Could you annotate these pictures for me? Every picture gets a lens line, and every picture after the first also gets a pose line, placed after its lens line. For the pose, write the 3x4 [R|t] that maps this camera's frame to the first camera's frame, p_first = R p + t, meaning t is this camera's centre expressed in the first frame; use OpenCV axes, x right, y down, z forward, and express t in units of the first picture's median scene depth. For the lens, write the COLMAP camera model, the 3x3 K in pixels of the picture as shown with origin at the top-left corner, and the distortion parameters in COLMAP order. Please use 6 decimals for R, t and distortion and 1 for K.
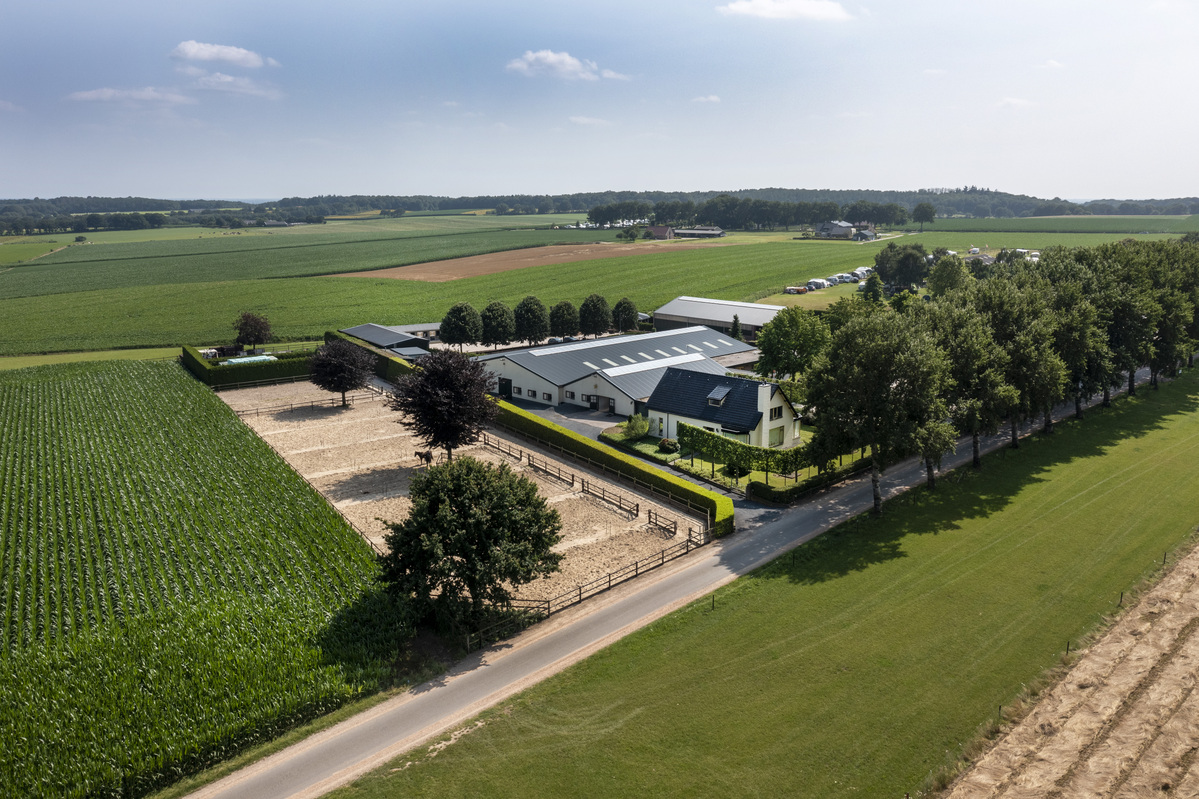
lens RADIAL K [[965.1, 0, 601.9], [0, 965.1, 395.0], [0, 0, 1]] dist [-0.001705, 0.003118]
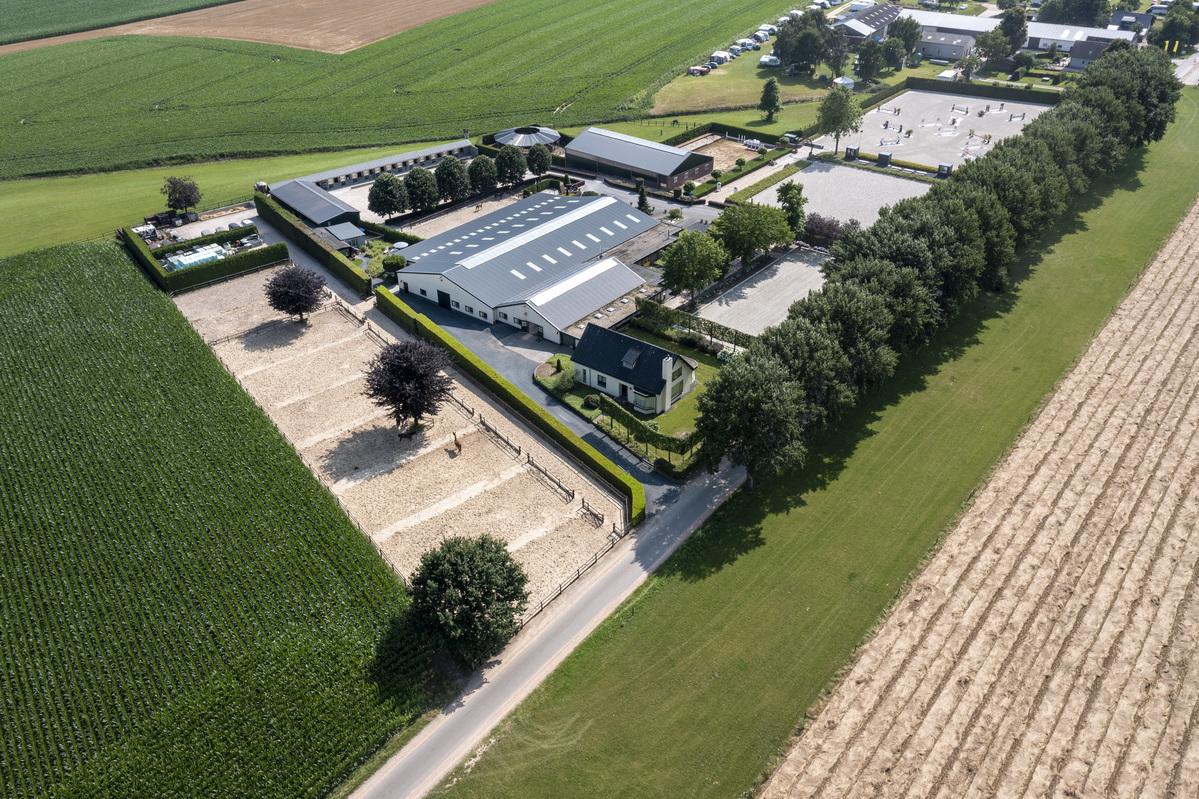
lens RADIAL K [[965.1, 0, 601.9], [0, 965.1, 395.0], [0, 0, 1]] dist [-0.001705, 0.003118]
pose [[0.994548, -0.061455, 0.084251, -0.026937], [0.028808, 0.938379, 0.344406, -0.451293], [-0.100224, -0.340101, 0.935033, -0.198550]]
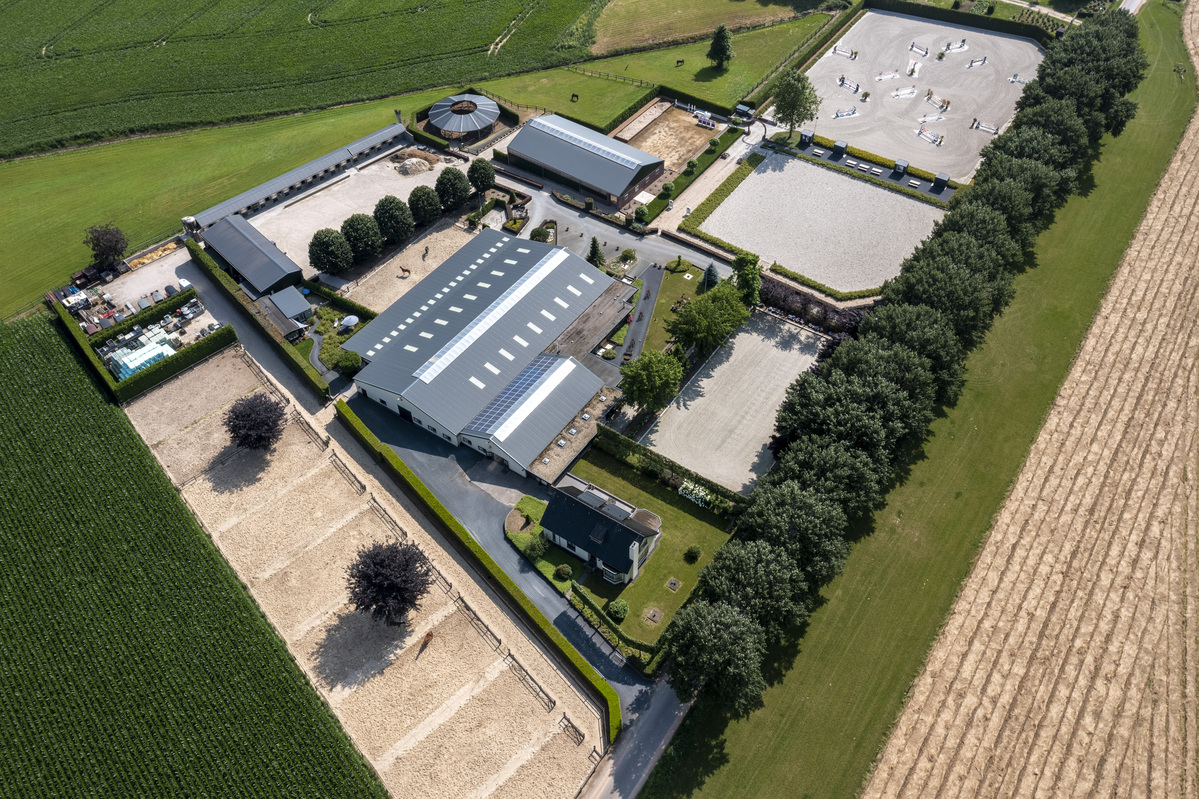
lens RADIAL K [[965.1, 0, 601.9], [0, 965.1, 395.0], [0, 0, 1]] dist [-0.001705, 0.003118]
pose [[0.984127, -0.137269, 0.112475, 0.006540], [0.045328, 0.807203, 0.588530, -1.075757], [-0.171577, -0.574091, 0.800613, 0.081138]]
